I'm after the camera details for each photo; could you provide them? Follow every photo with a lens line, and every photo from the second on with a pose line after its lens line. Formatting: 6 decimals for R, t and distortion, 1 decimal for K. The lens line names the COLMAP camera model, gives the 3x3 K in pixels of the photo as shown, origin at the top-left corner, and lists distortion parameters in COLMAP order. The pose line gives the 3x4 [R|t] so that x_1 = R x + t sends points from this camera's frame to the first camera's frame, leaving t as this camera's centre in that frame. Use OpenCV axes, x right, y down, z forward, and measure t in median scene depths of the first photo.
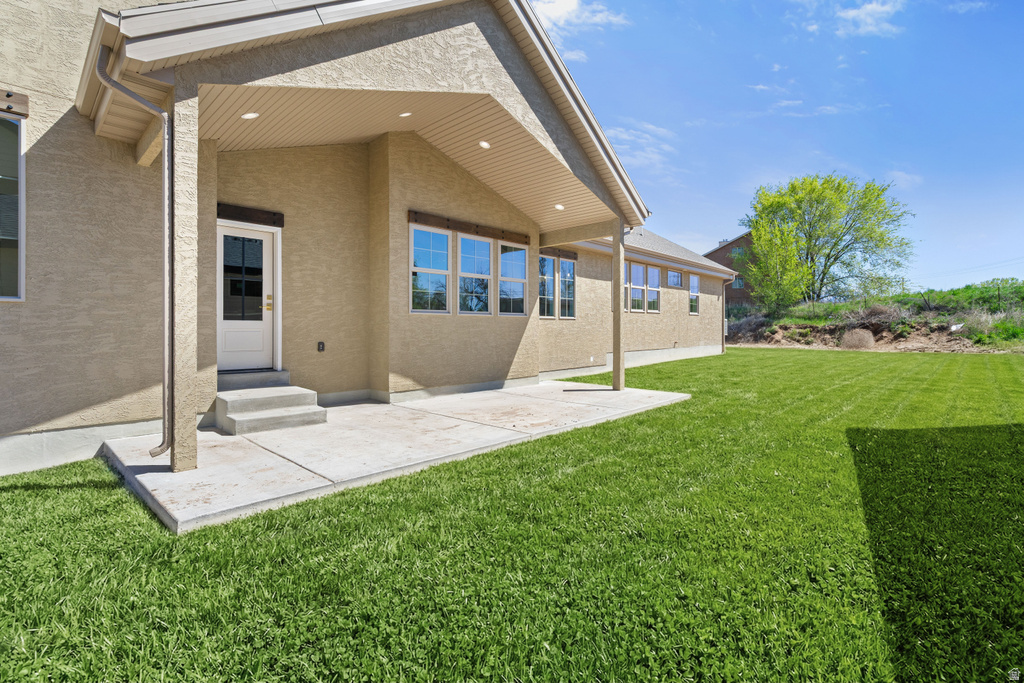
lens RADIAL K [[471.1, 0, 508.6], [0, 471.1, 314.3], [0, 0, 1]] dist [0.000381, 0.000025]
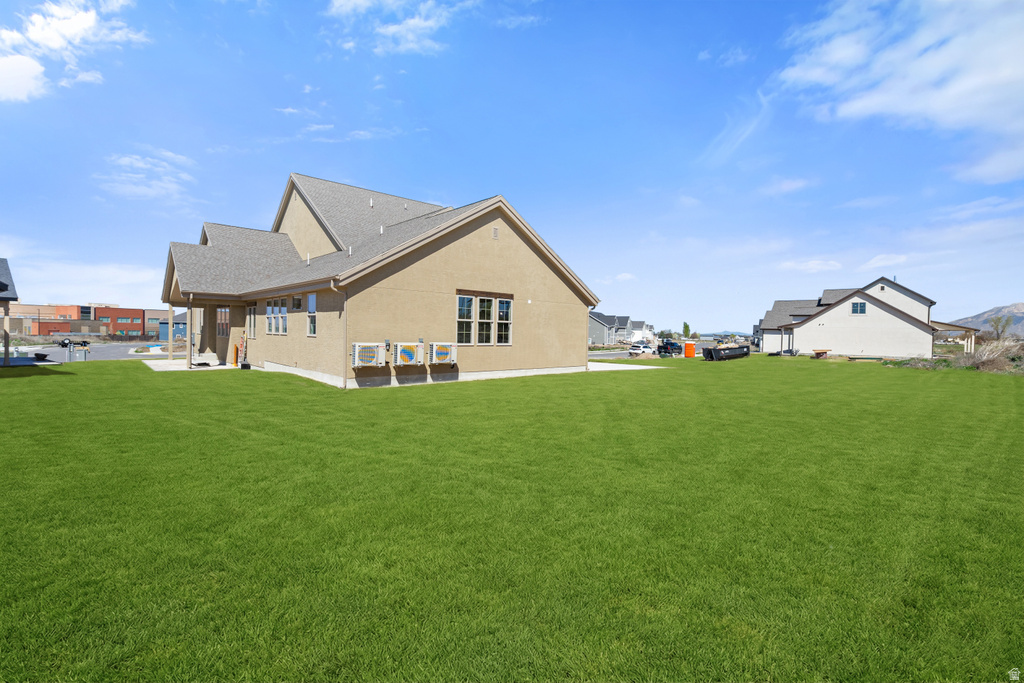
lens RADIAL K [[471.1, 0, 512.1], [0, 471.1, 348.6], [0, 0, 1]] dist [0.000381, 0.000025]
pose [[0.999990, -0.004104, -0.001644, 0.965858], [0.004139, 0.999760, 0.021530, -0.031080], [0.001555, -0.021536, 0.999767, 0.062751]]
